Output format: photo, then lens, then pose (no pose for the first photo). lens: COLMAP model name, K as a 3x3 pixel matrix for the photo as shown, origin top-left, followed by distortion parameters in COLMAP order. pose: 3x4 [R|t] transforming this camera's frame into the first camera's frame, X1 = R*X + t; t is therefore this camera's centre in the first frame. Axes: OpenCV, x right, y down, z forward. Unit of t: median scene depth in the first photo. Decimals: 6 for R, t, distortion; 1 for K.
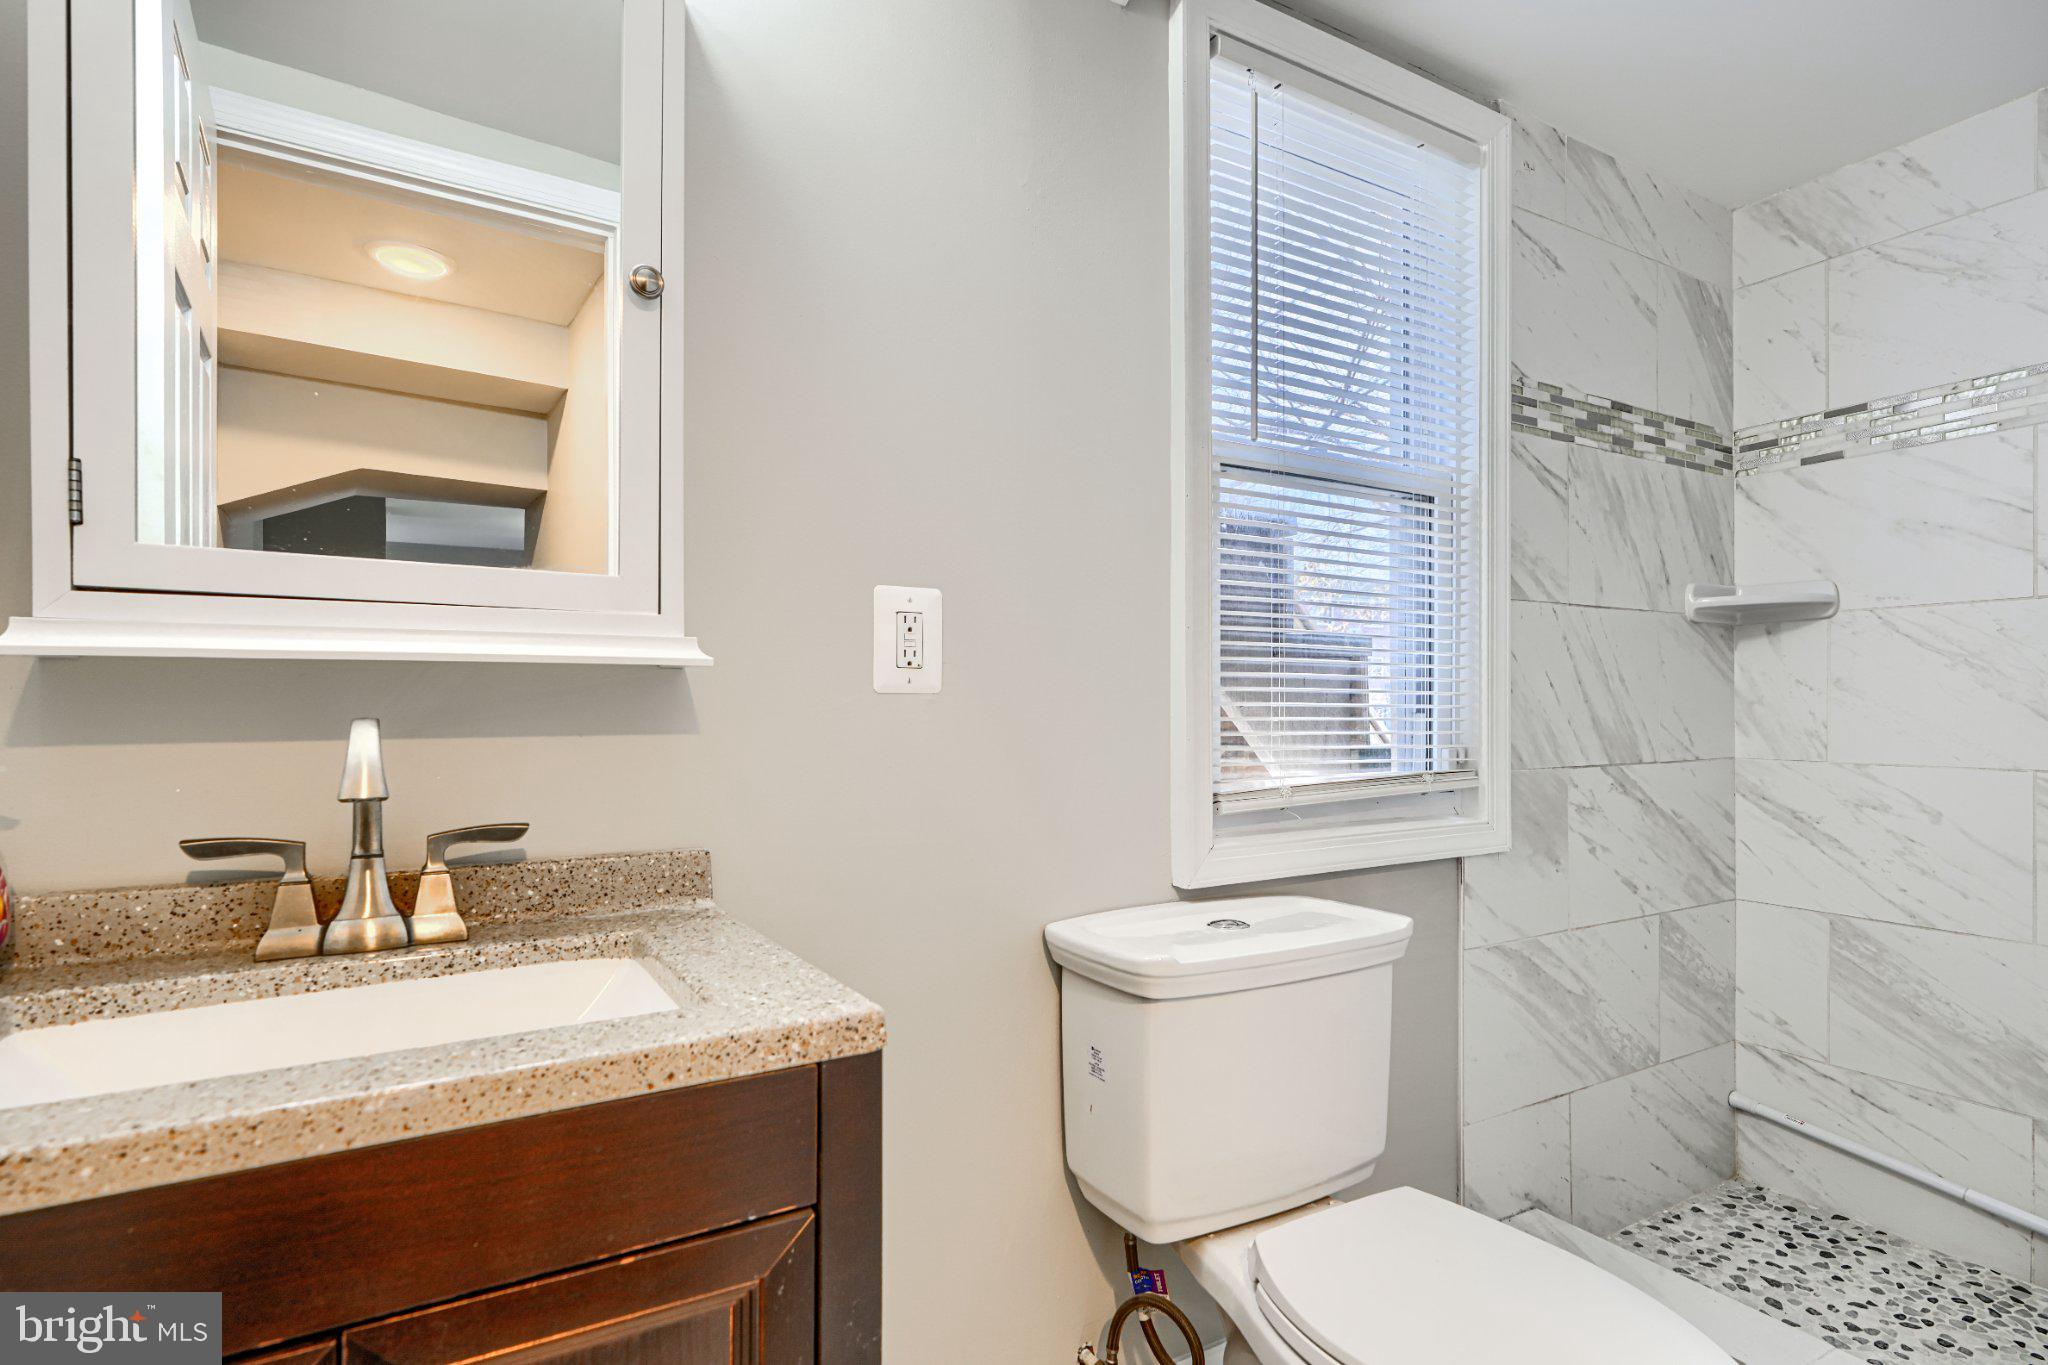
lens RADIAL K [[997.6, 0, 1019.5], [0, 997.6, 706.7], [0, 0, 1]] dist [0.000308, -0.000161]
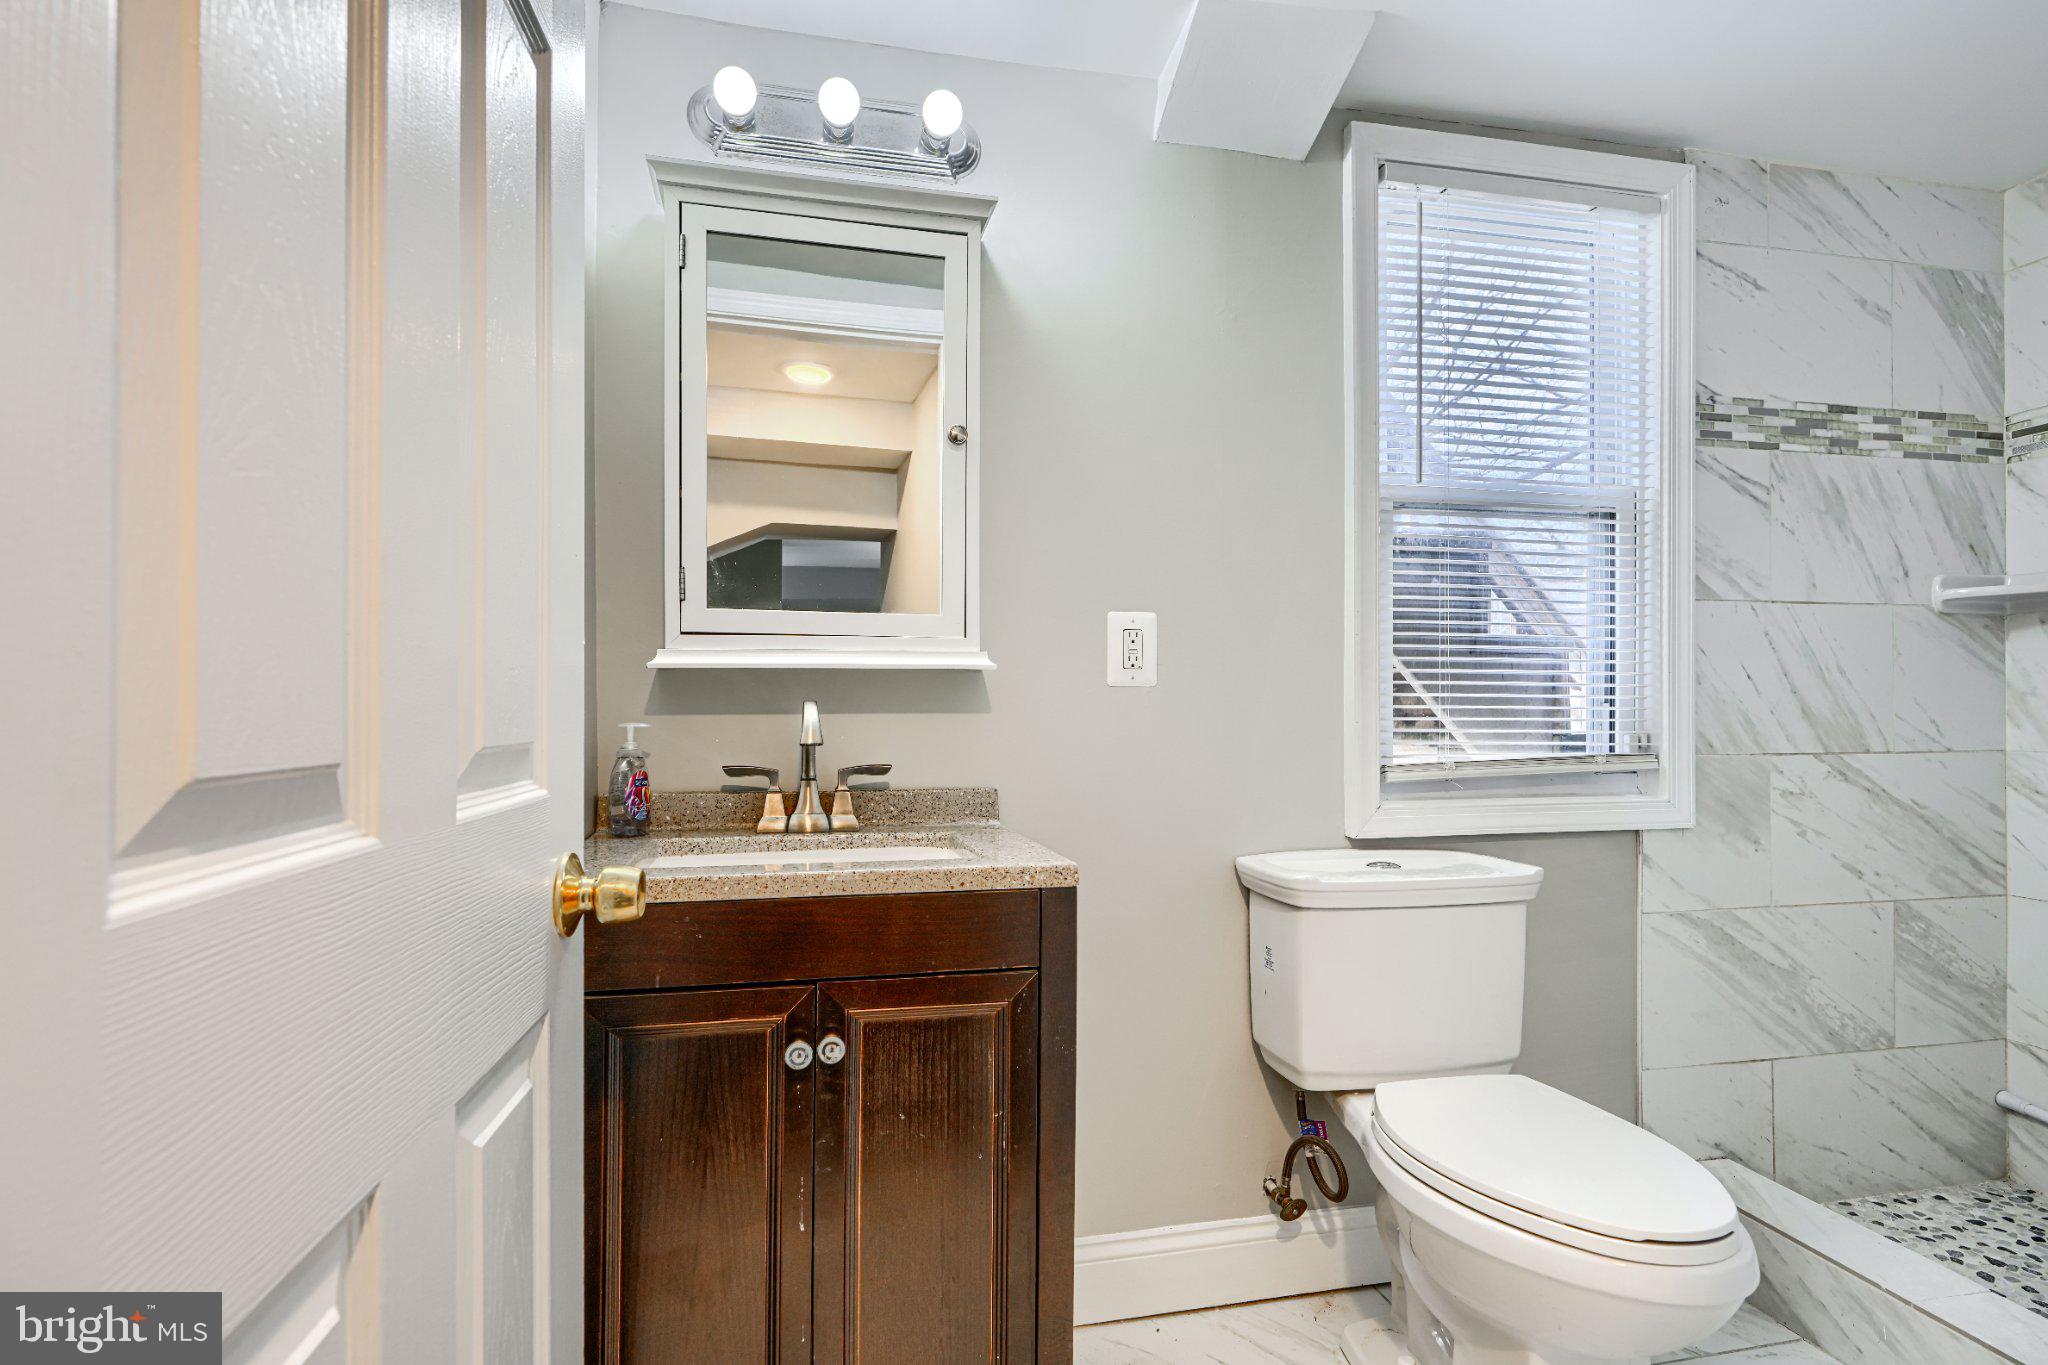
lens RADIAL K [[997.6, 0, 1019.5], [0, 997.6, 706.7], [0, 0, 1]] dist [0.000308, -0.000161]
pose [[0.950147, 0.002099, -0.311795, 0.116040], [-0.001197, 0.999995, 0.003083, 0.007303], [0.311799, -0.002557, 0.950145, -0.259784]]
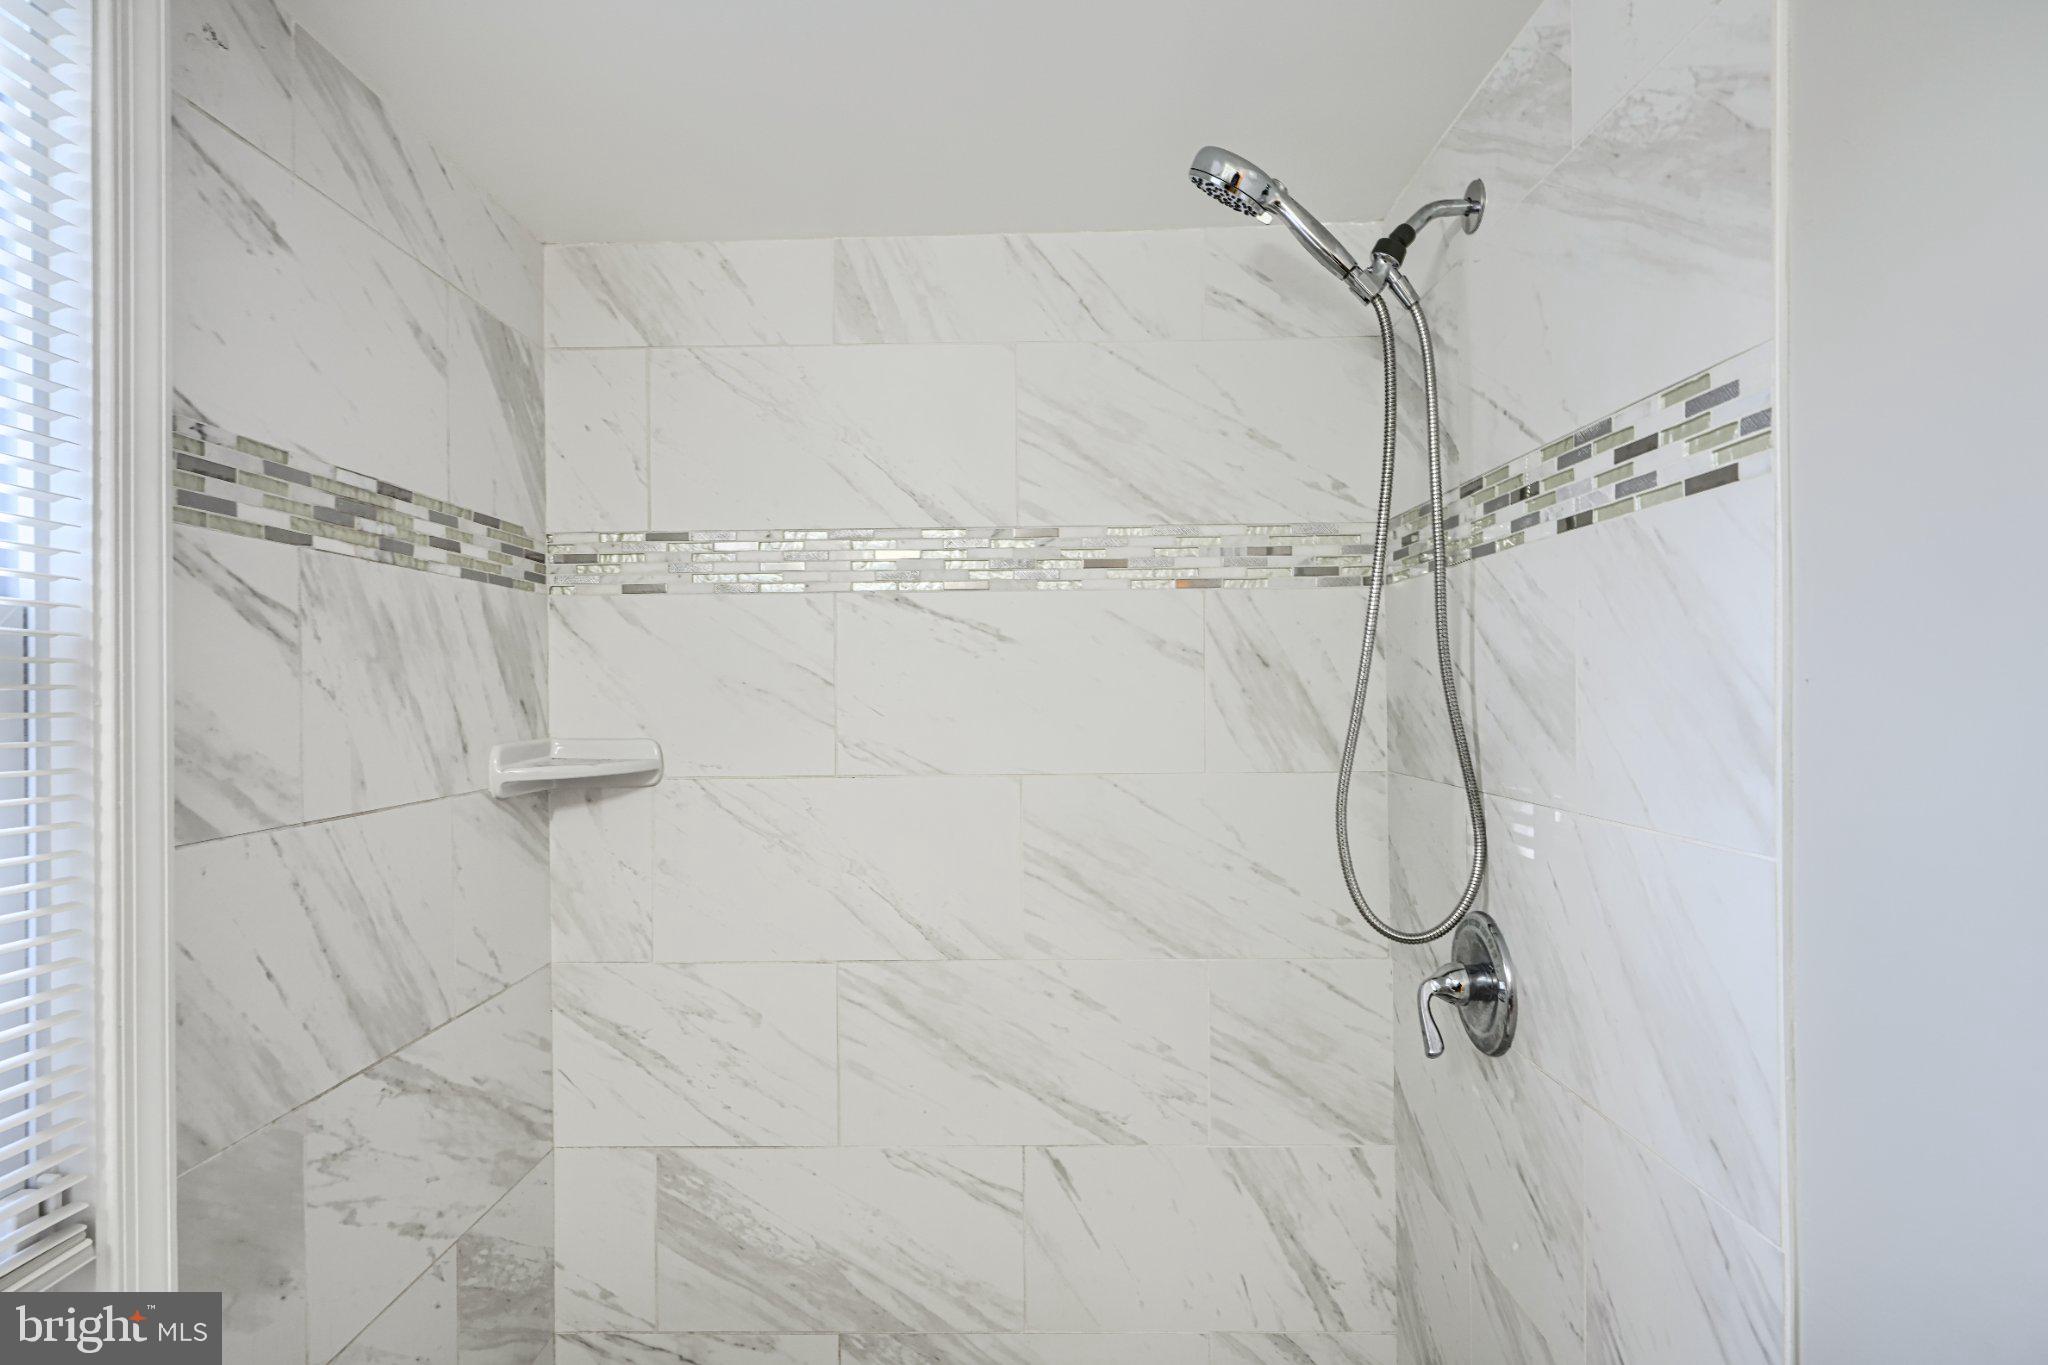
lens RADIAL K [[1070.3, 0, 1024.0], [0, 1070.3, 682.5], [0, 0, 1]] dist [0.000515, 0.000408]
pose [[0.495959, 0.000229, 0.868346, 0.211132], [0.010468, 0.999926, -0.006242, -0.172470], [-0.868283, 0.012186, 0.495919, 0.315537]]
